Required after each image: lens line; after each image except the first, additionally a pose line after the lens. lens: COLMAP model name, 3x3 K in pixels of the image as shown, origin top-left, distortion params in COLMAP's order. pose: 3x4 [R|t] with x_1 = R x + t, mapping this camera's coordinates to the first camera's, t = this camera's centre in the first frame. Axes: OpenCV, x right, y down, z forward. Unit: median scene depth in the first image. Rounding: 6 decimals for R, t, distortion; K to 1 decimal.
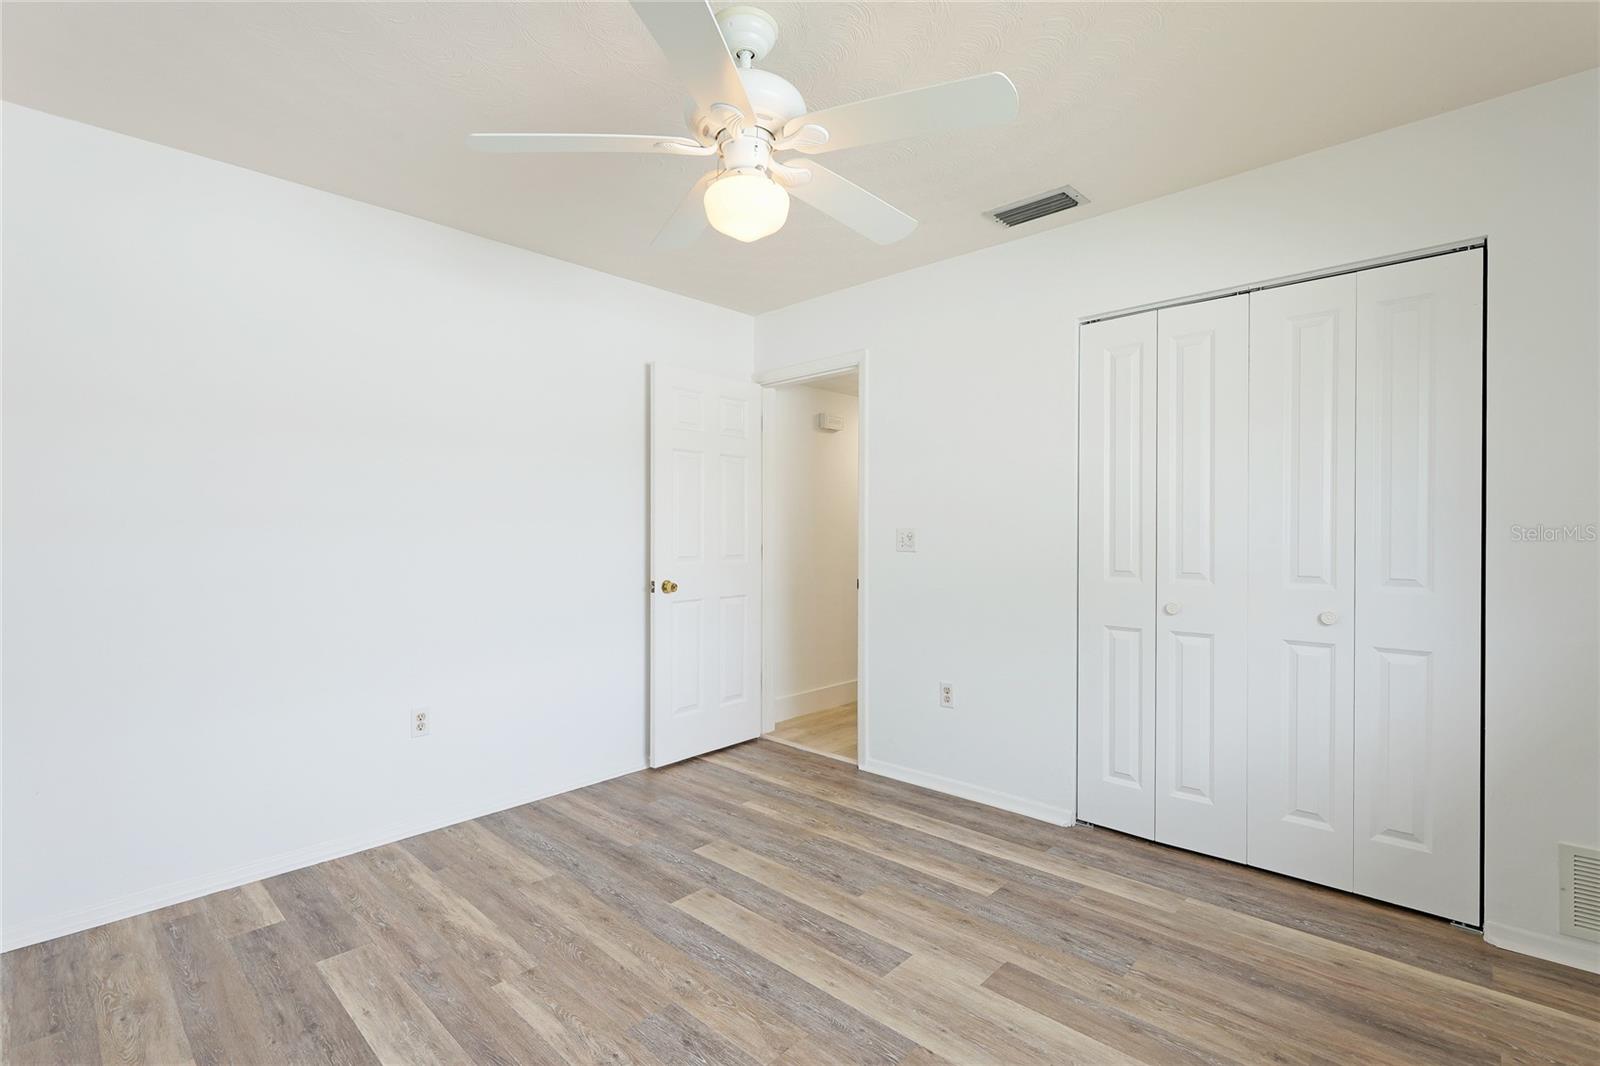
lens RADIAL K [[733.3, 0, 800.2], [0, 733.3, 529.5], [0, 0, 1]] dist [0.000278, 0.000161]
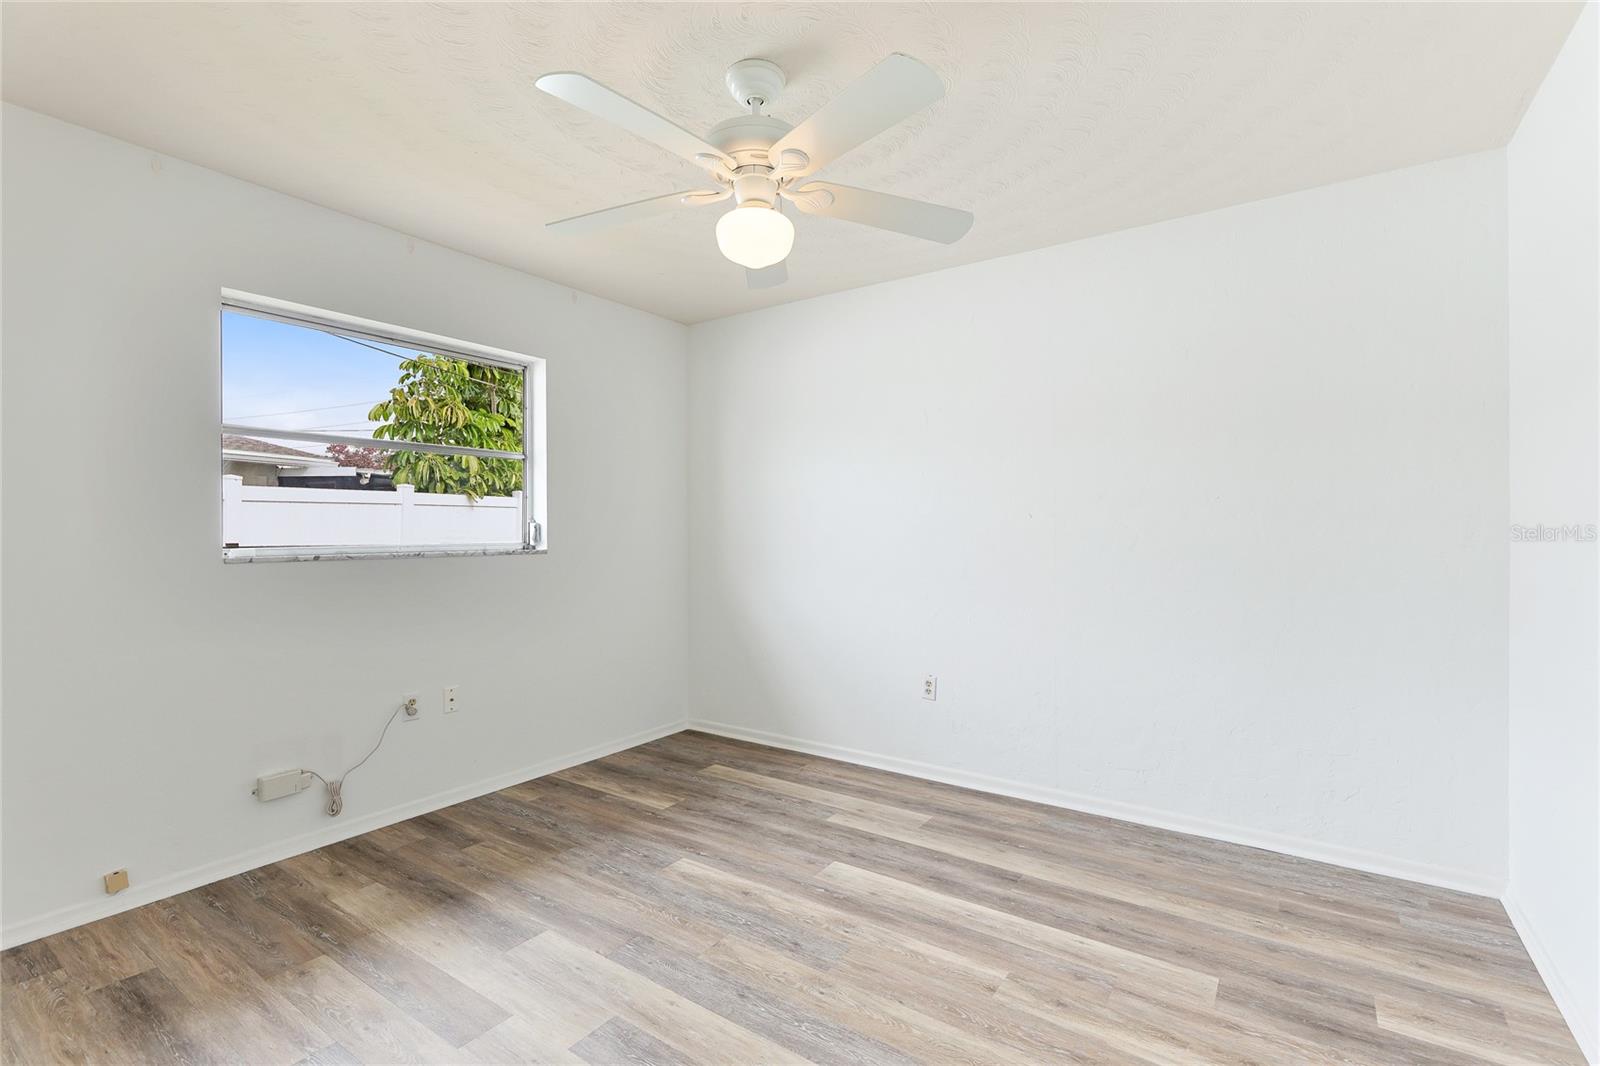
lens RADIAL K [[733.3, 0, 800.2], [0, 733.3, 529.5], [0, 0, 1]] dist [0.000278, 0.000161]
pose [[-0.988915, 0.010392, -0.148121, 0.013098], [0.011125, 0.999930, -0.004123, 0.005220], [0.148068, -0.005725, -0.988961, 1.963641]]
